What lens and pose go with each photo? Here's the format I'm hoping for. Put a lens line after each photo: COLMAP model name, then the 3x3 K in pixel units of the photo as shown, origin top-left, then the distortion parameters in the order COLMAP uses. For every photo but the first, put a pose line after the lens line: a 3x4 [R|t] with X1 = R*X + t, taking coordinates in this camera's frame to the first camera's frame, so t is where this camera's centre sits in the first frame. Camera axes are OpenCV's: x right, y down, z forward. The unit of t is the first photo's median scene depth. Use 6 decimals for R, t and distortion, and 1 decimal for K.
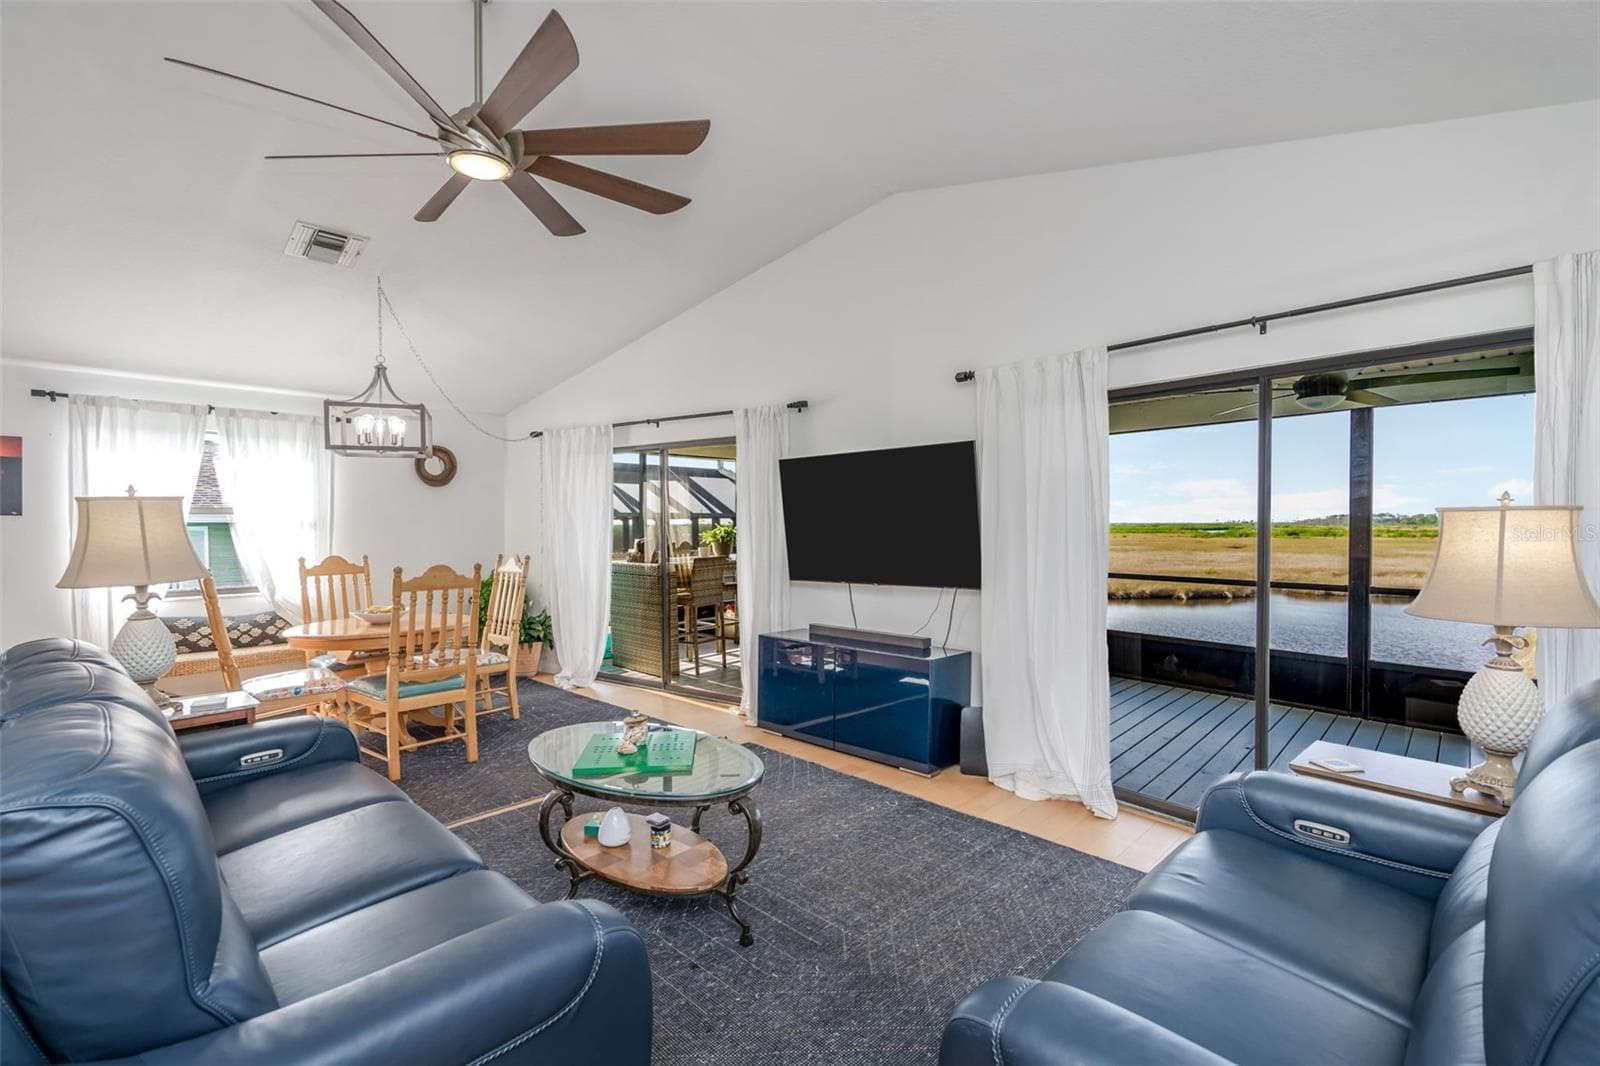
lens RADIAL K [[755.8, 0, 797.8], [0, 755.8, 568.8], [0, 0, 1]] dist [-0.000570, 0.001002]
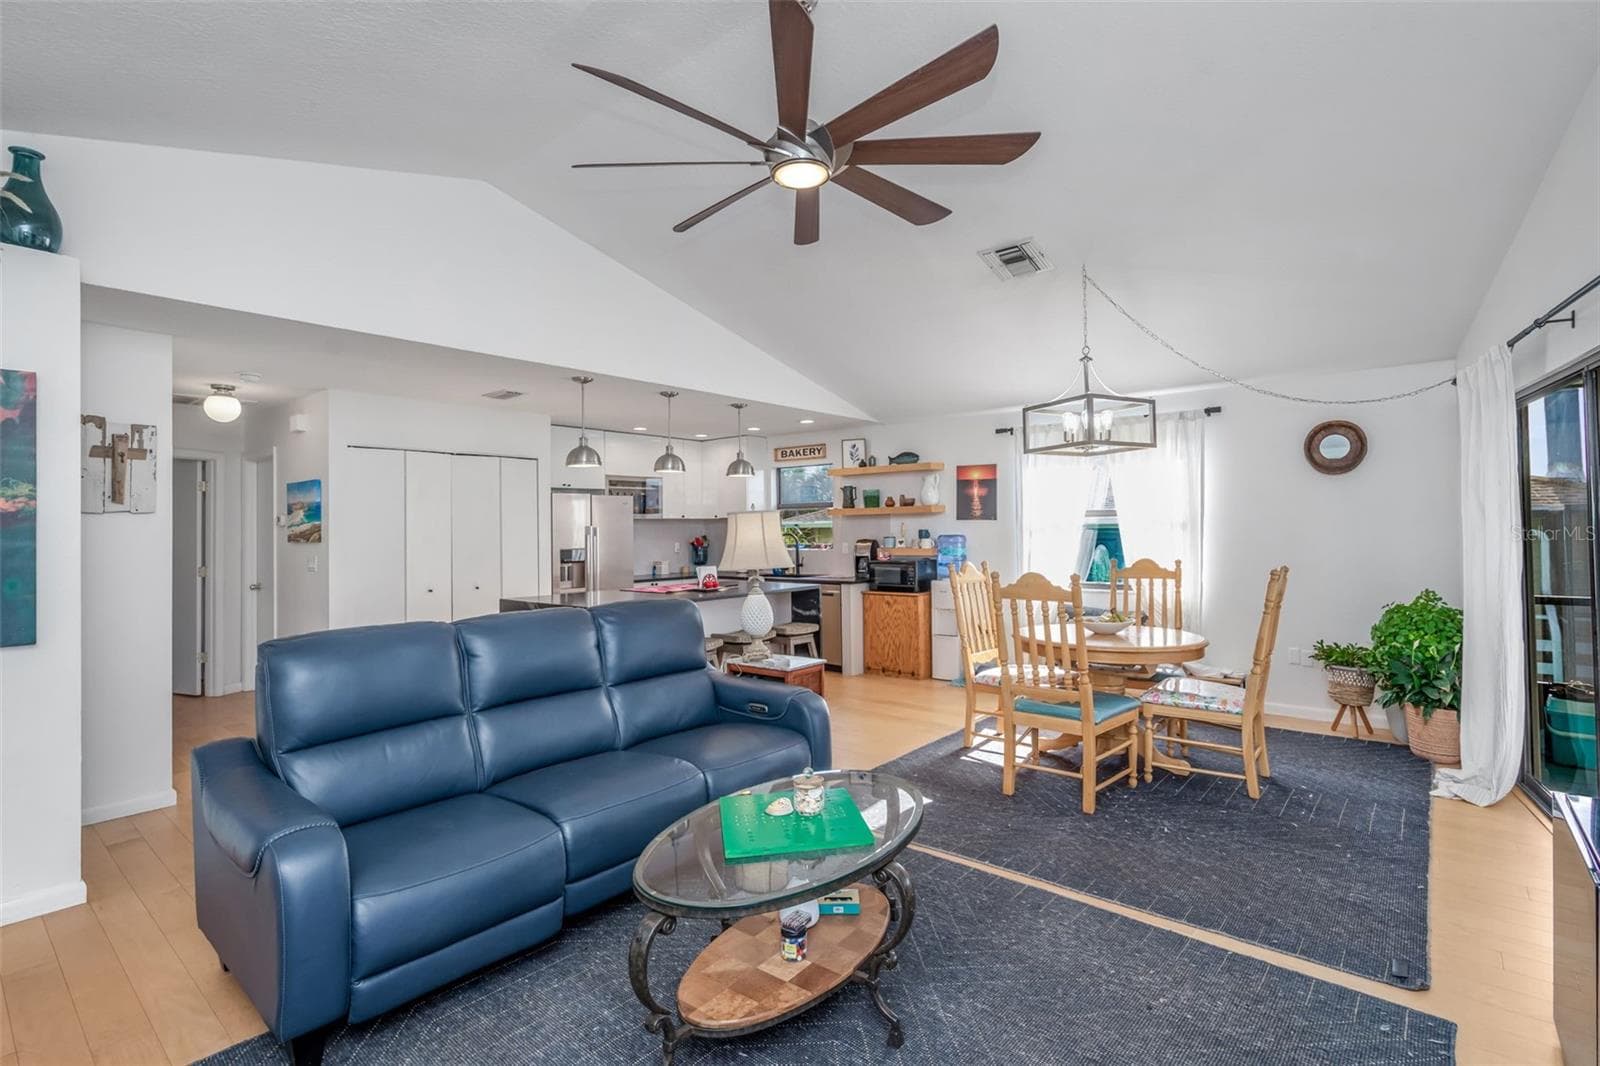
lens RADIAL K [[749.5, 0, 800.0], [0, 749.5, 533.0], [0, 0, 1]] dist [-0.001617, -0.000044]
pose [[0.039801, 0.008489, -0.999172, 0.327047], [-0.047852, 0.998833, 0.006580, -0.036033], [0.998061, 0.047550, 0.040160, 0.555182]]
